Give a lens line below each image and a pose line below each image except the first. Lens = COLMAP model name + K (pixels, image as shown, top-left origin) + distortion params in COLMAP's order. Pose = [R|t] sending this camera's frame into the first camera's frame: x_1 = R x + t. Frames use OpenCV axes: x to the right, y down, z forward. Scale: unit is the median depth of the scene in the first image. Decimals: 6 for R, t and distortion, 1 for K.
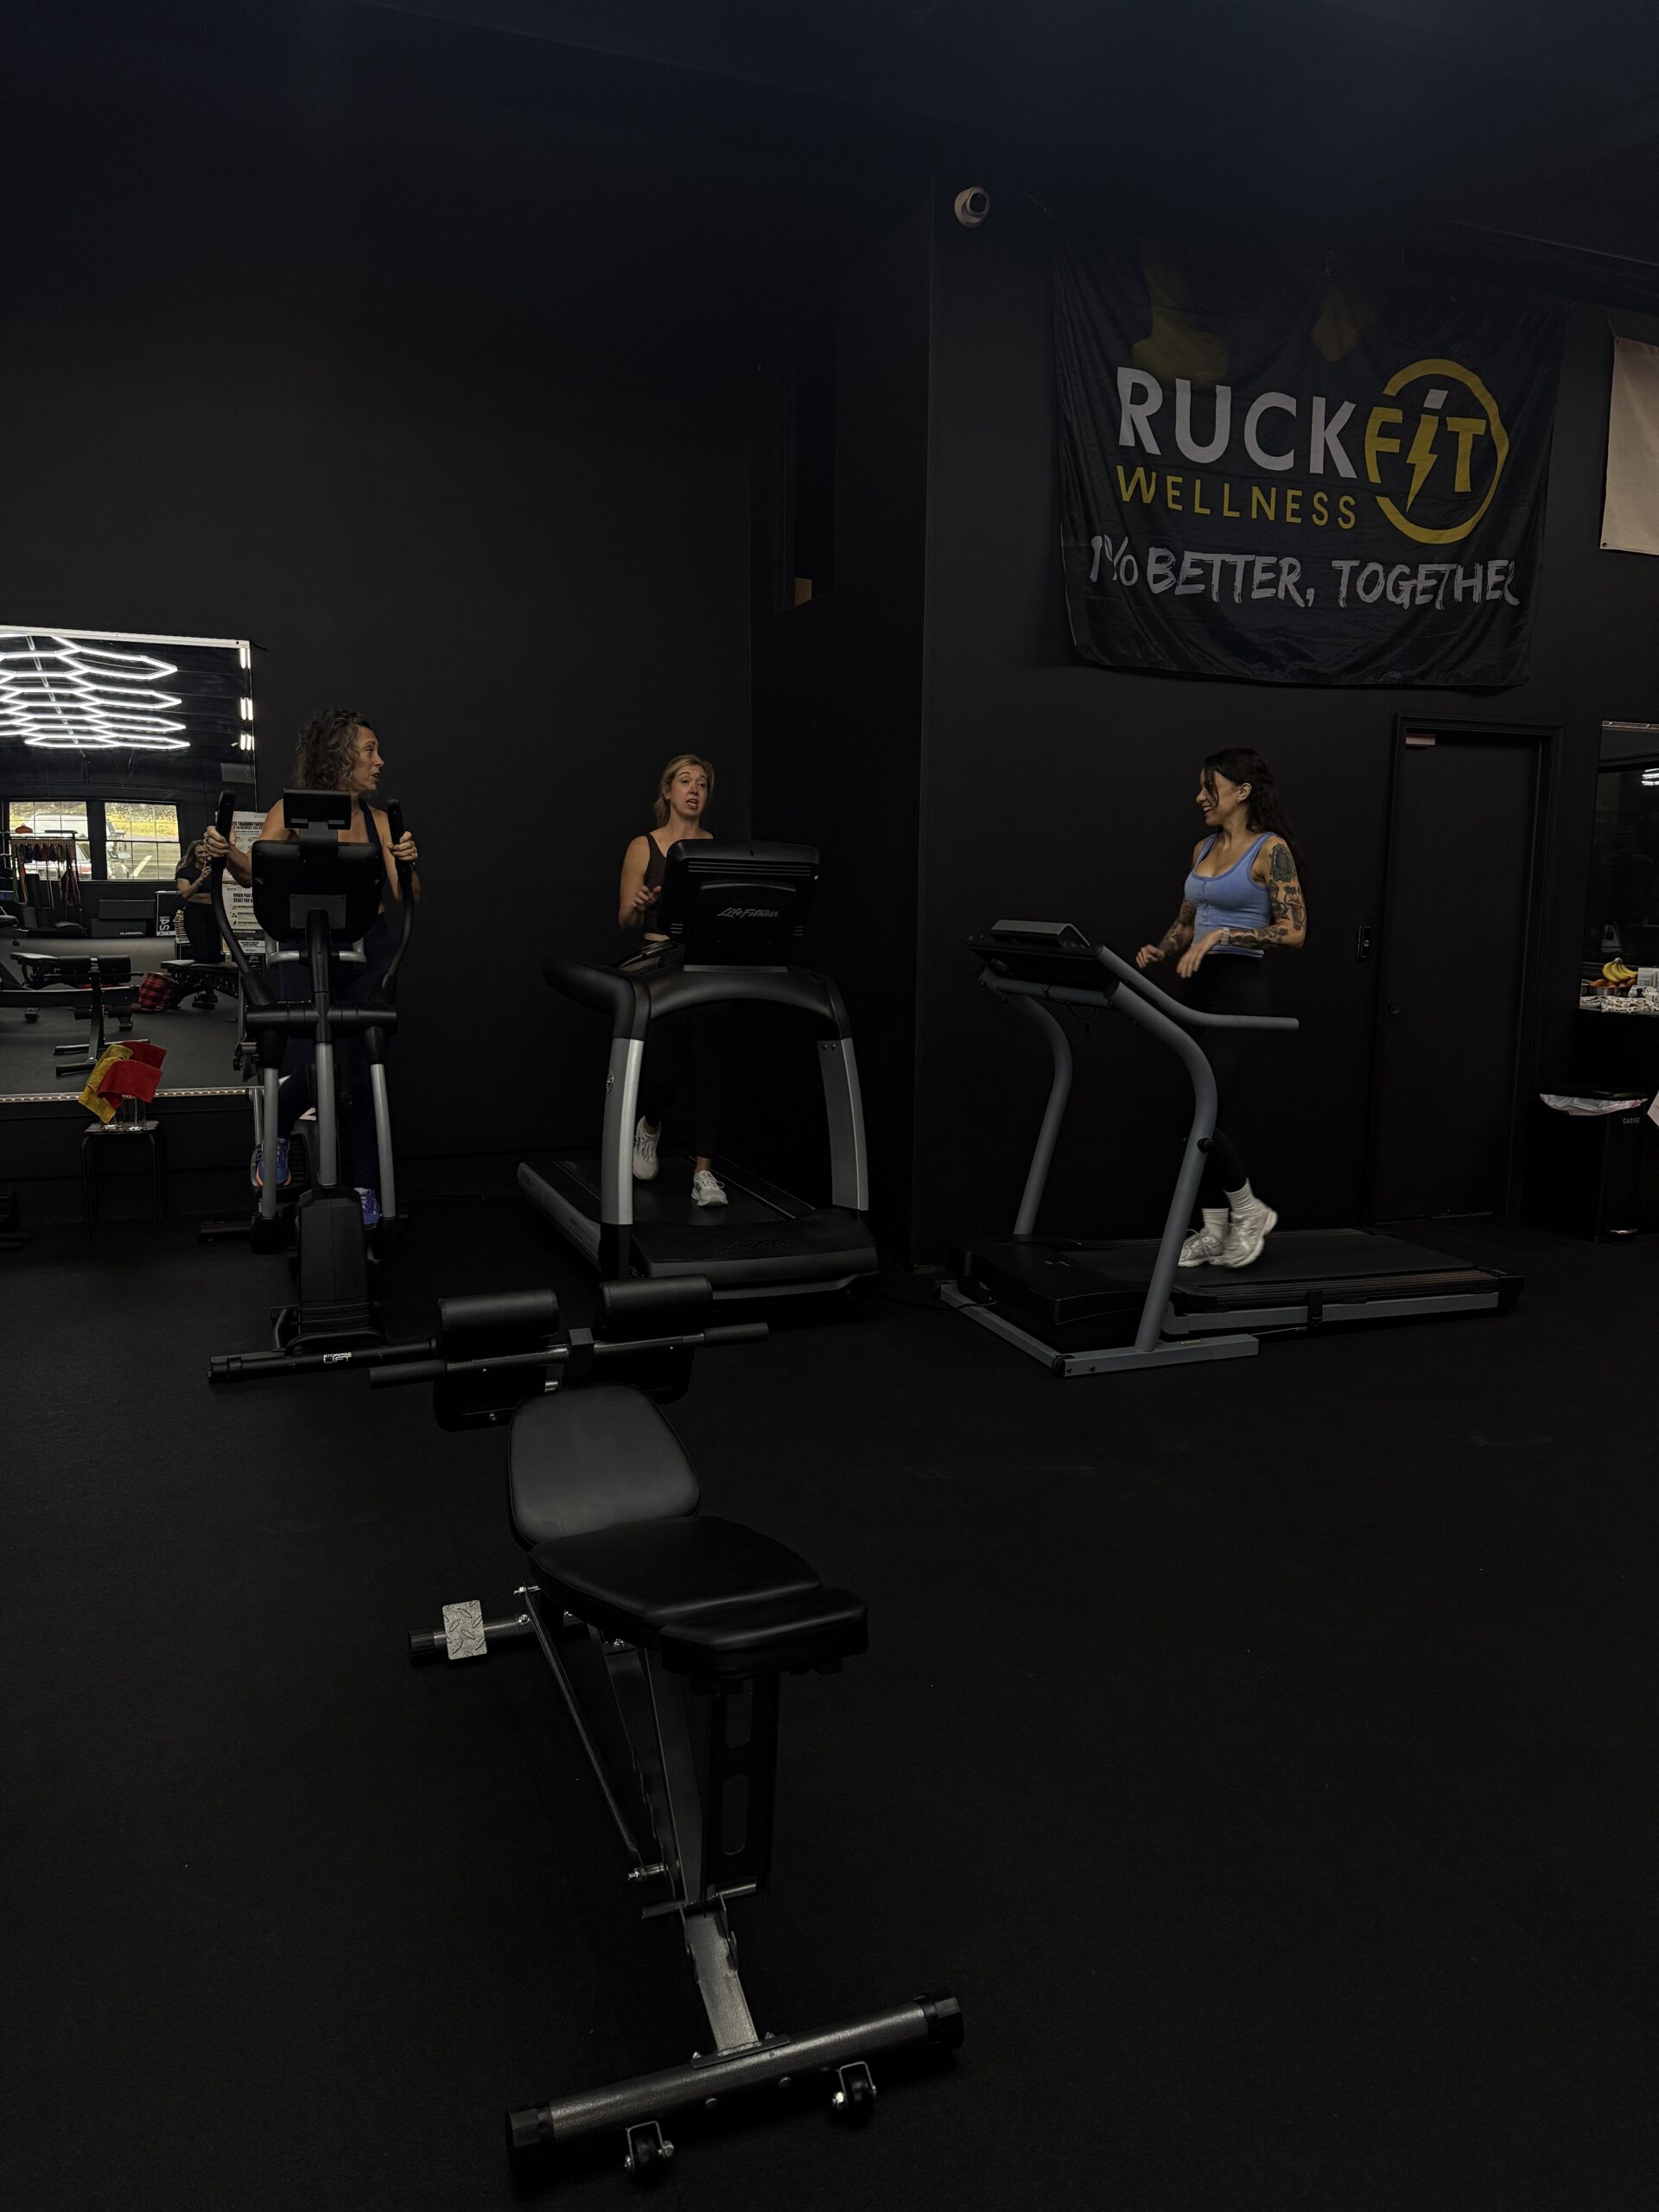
lens RADIAL K [[1574.4, 0, 829.5], [0, 1574.4, 1106.0], [0, 0, 1]] dist [0.152221, -0.283036]
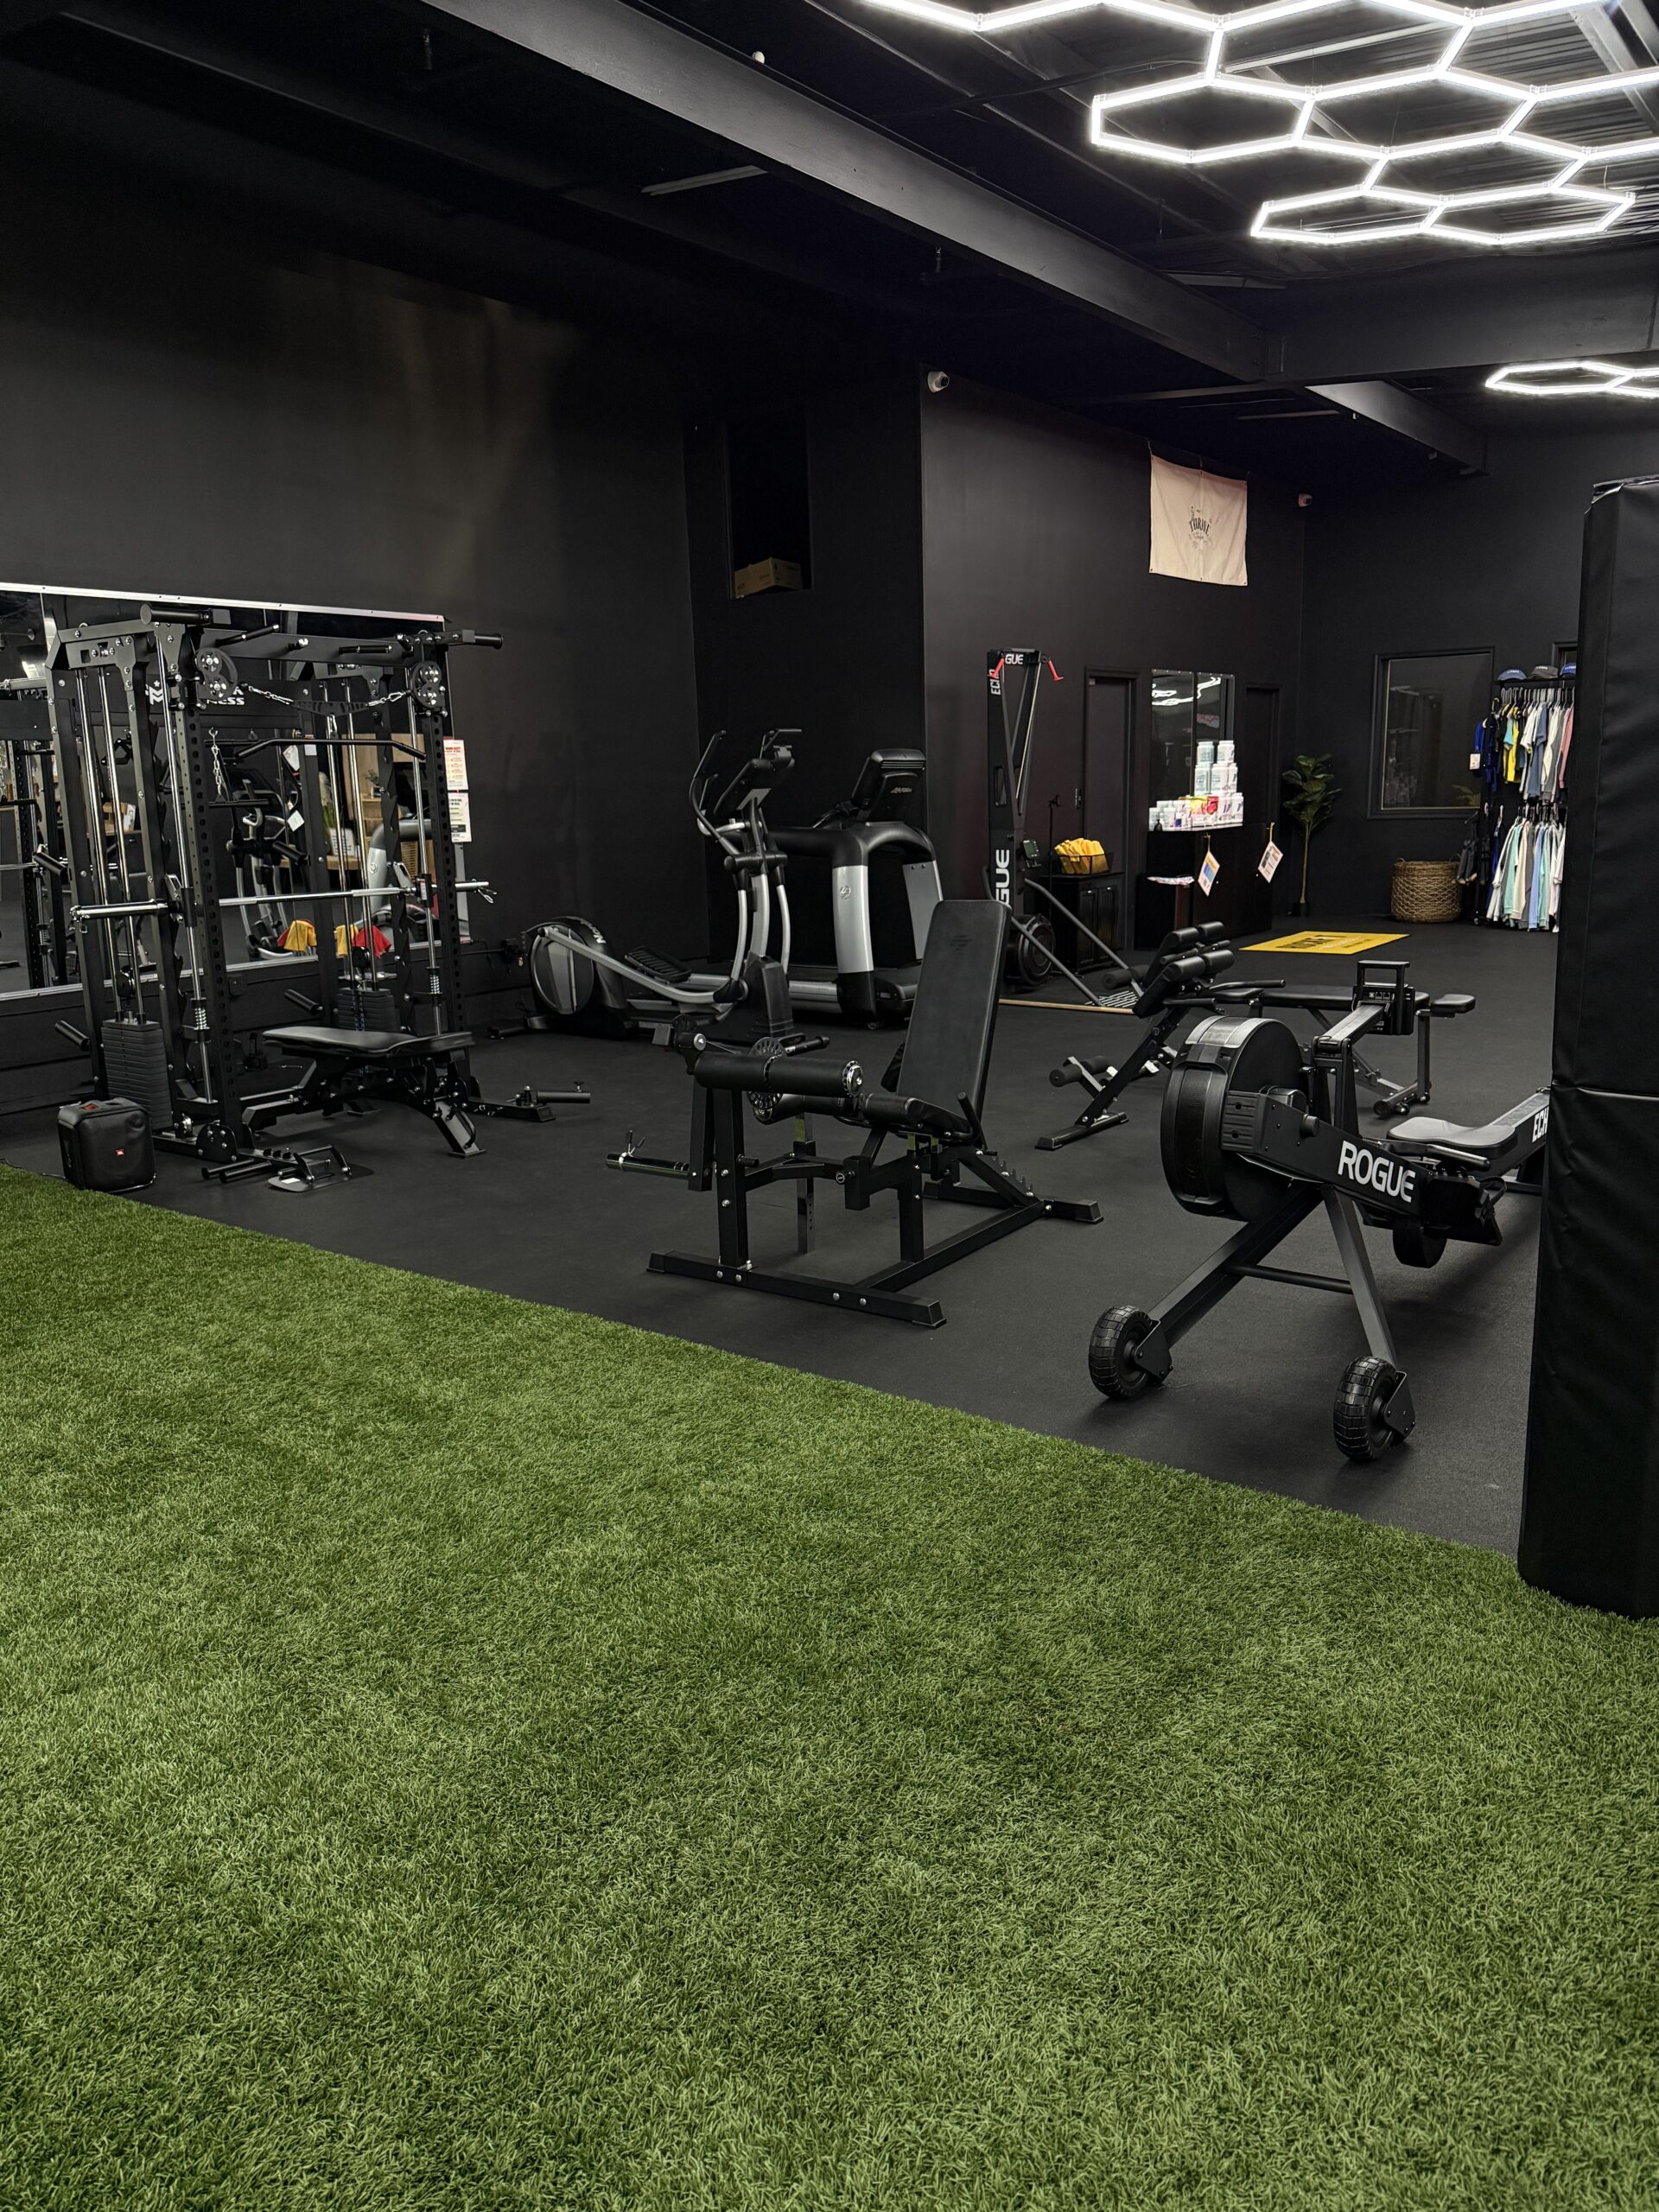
lens RADIAL K [[1574.4, 0, 829.5], [0, 1574.4, 1106.0], [0, 0, 1]] dist [0.152221, -0.283036]
pose [[0.855523, -0.143603, 0.497452, -1.064591], [0.111686, 0.989333, 0.093518, 0.054681], [-0.505575, -0.024449, 0.862436, -0.514242]]
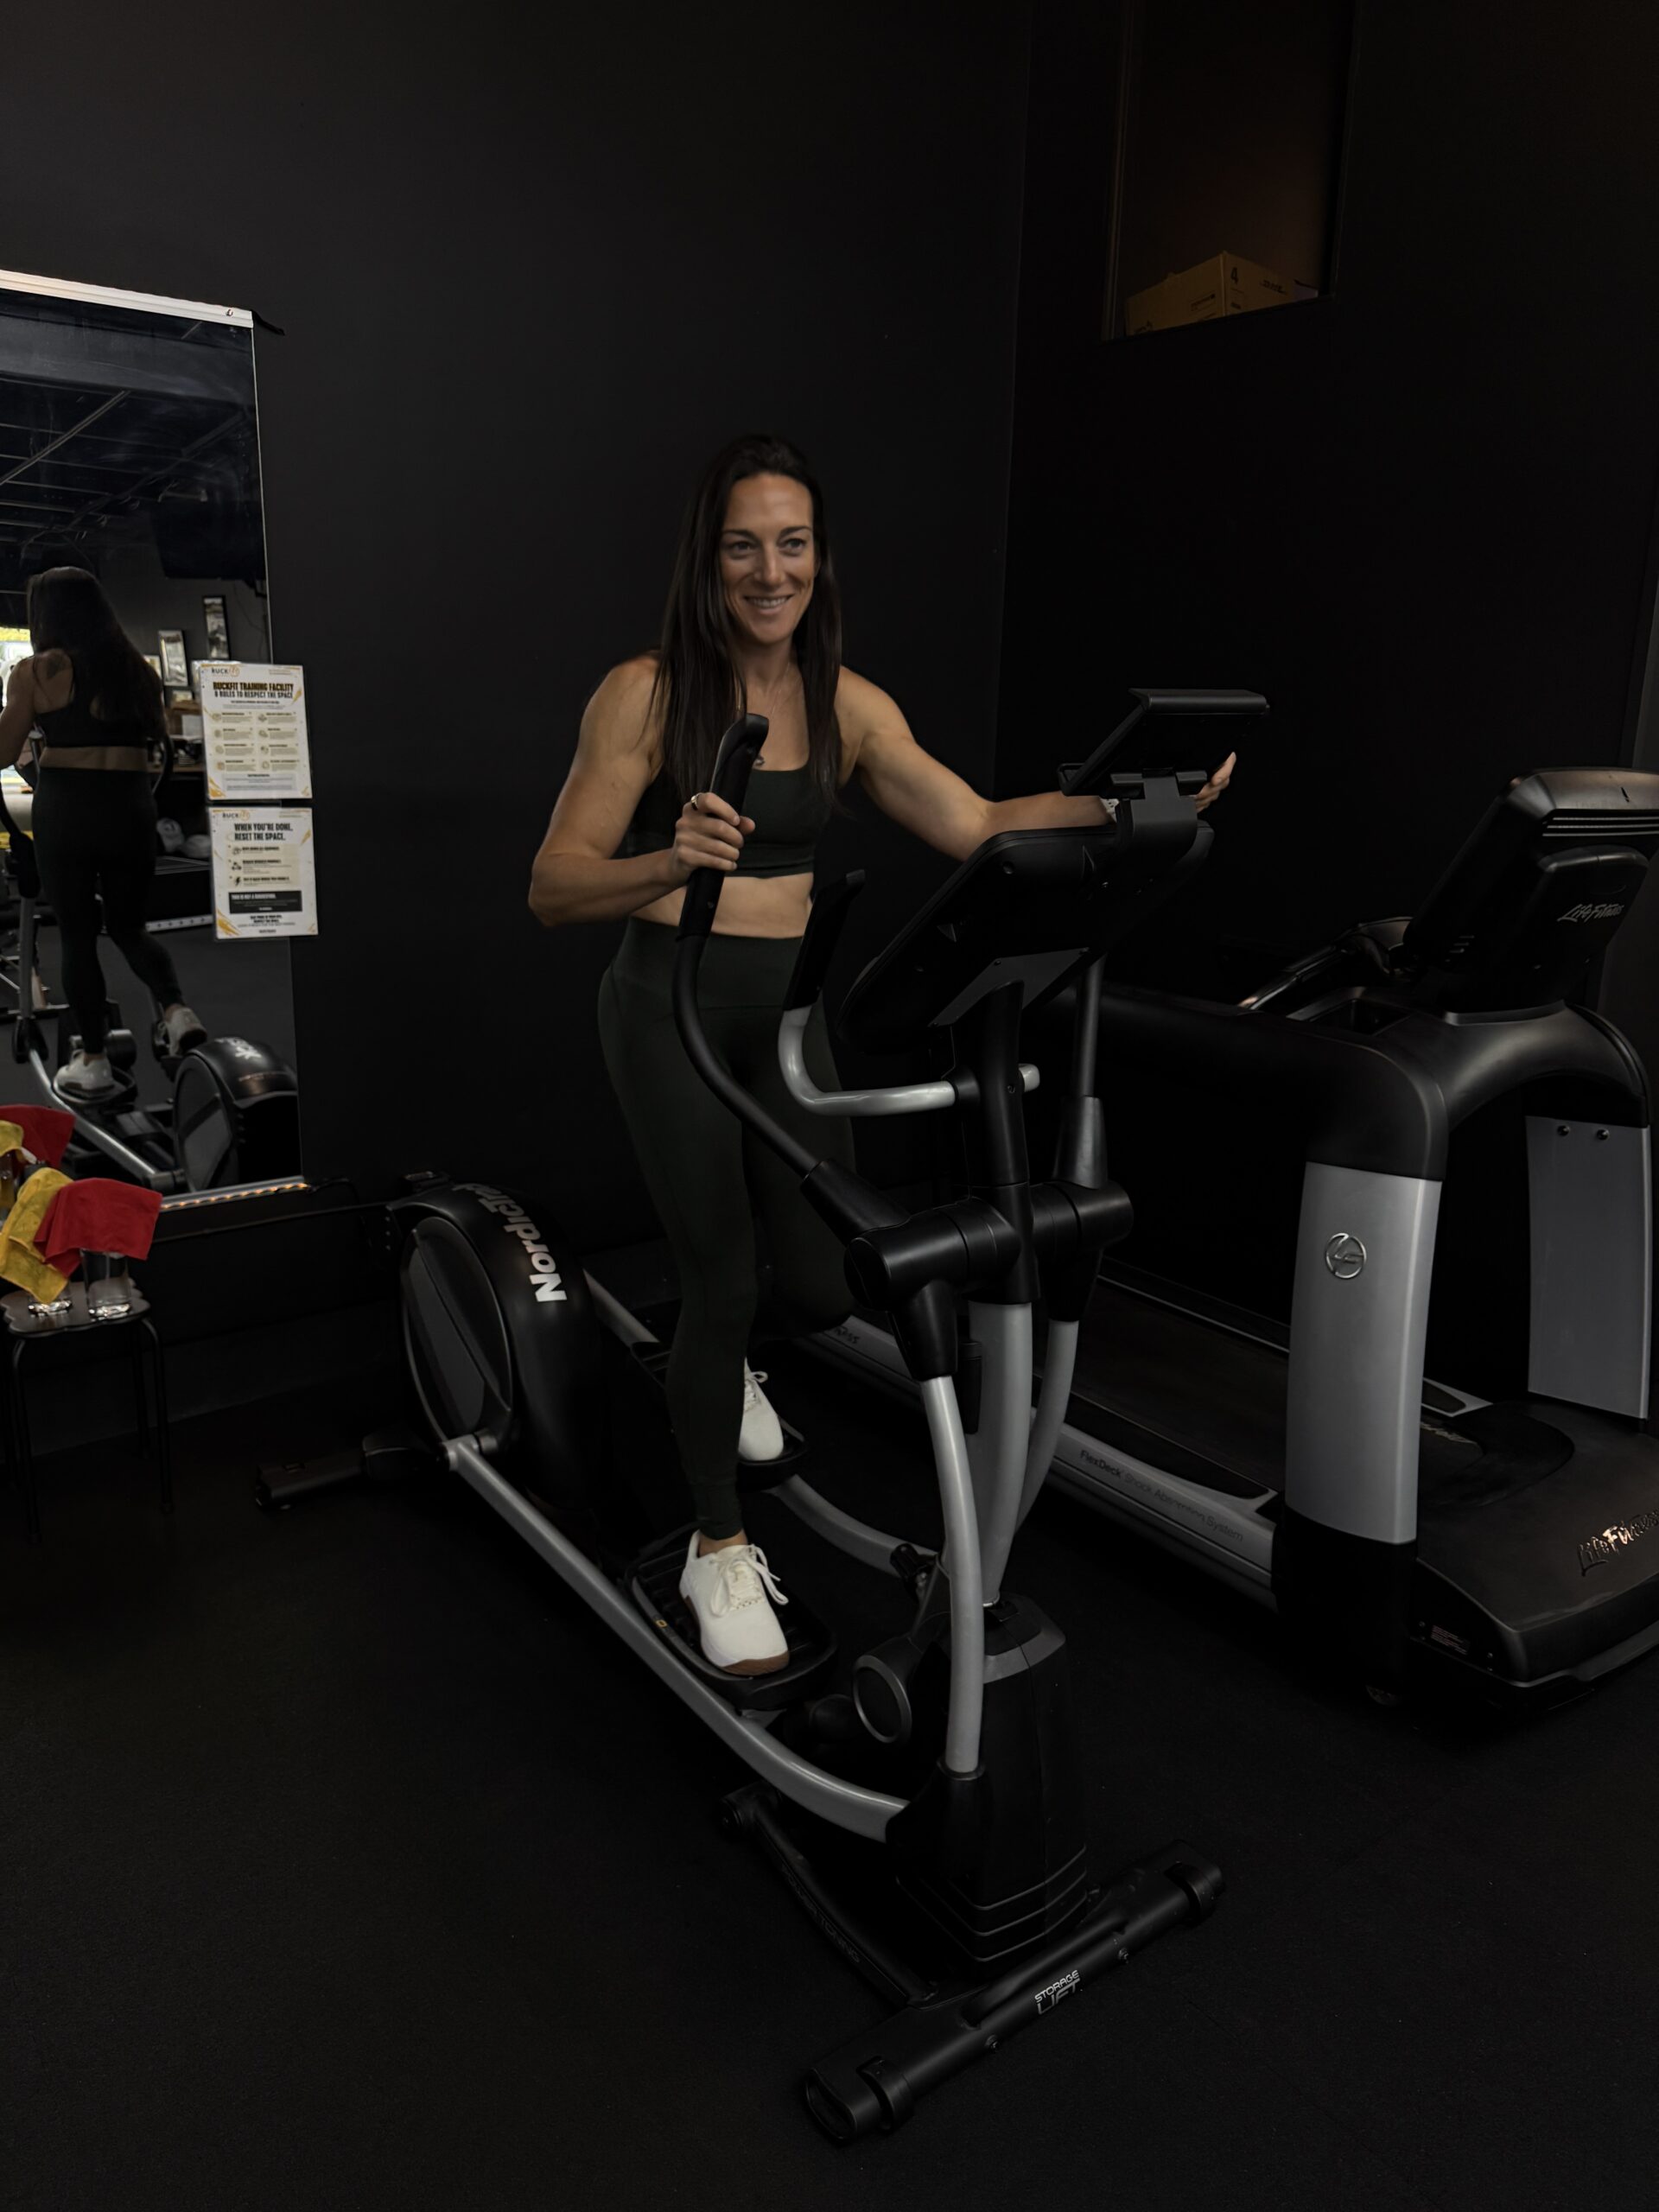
lens RADIAL K [[1574.4, 0, 829.5], [0, 1574.4, 1106.0], [0, 0, 1]] dist [0.152221, -0.283036]
pose [[0.958858, -0.057310, 0.278041, -0.434775], [0.024990, 0.992648, 0.118425, -0.127464], [-0.282784, -0.106605, 0.953241, 0.569098]]
